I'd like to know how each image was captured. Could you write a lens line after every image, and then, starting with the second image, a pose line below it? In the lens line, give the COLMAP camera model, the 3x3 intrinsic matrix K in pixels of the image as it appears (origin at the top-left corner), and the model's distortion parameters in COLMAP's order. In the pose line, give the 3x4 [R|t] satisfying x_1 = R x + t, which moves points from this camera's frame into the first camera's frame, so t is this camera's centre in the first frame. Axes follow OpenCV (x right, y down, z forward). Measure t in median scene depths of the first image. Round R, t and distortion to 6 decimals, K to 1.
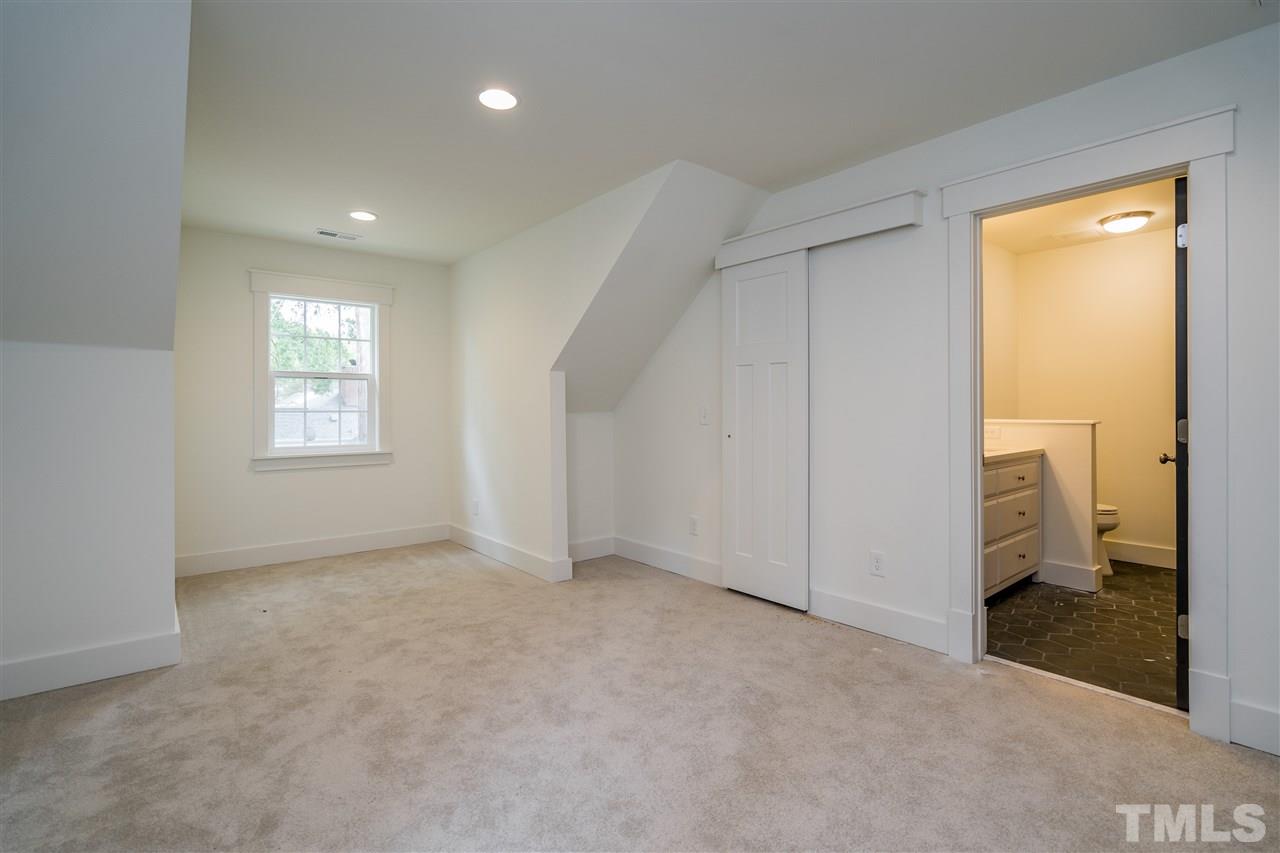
lens RADIAL K [[590.9, 0, 636.5], [0, 590.9, 424.4], [0, 0, 1]] dist [-0.000601, 0.000106]
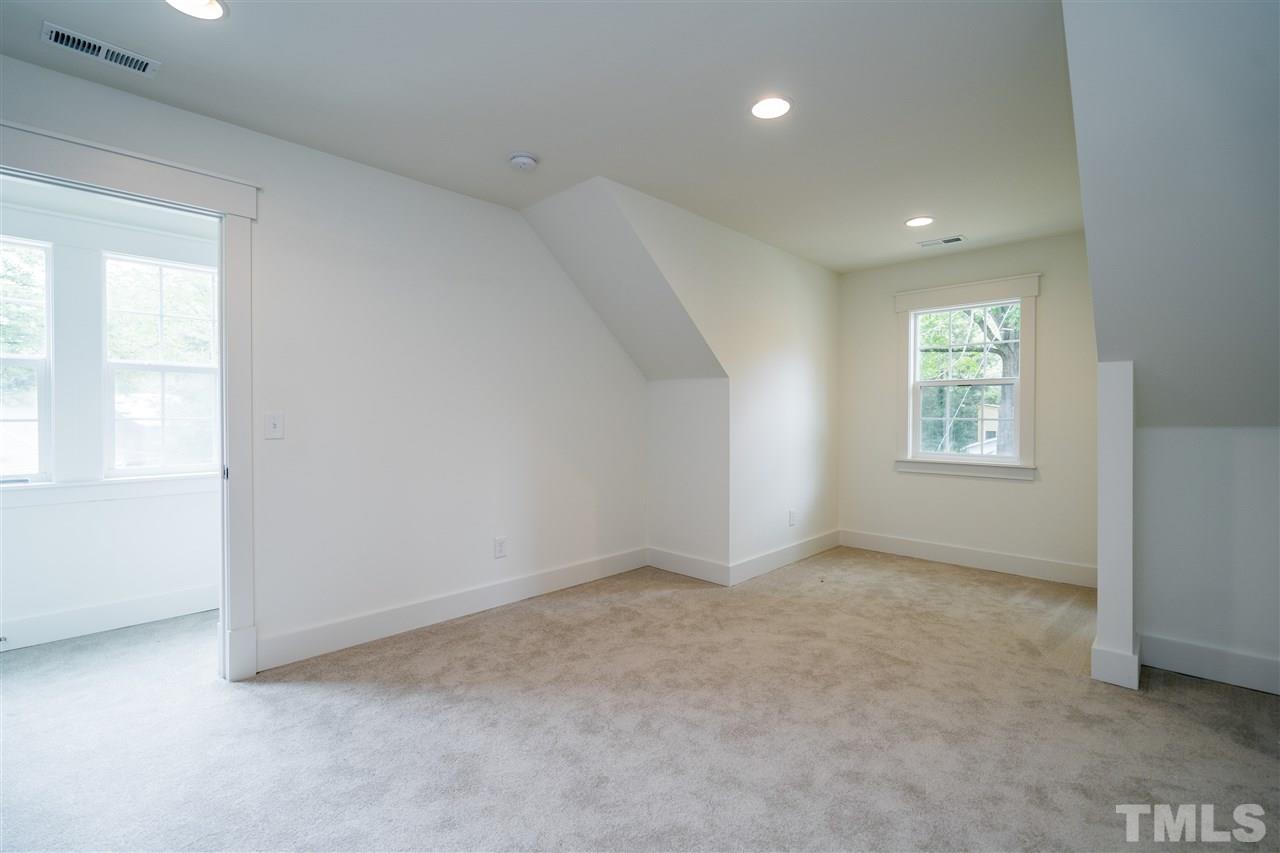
lens RADIAL K [[590.9, 0, 636.5], [0, 590.9, 424.4], [0, 0, 1]] dist [-0.000601, 0.000106]
pose [[0.098587, 0.016465, -0.994992, 0.498116], [-0.025310, 0.999581, 0.014033, -0.014894], [0.994807, 0.023800, 0.098962, 0.447244]]
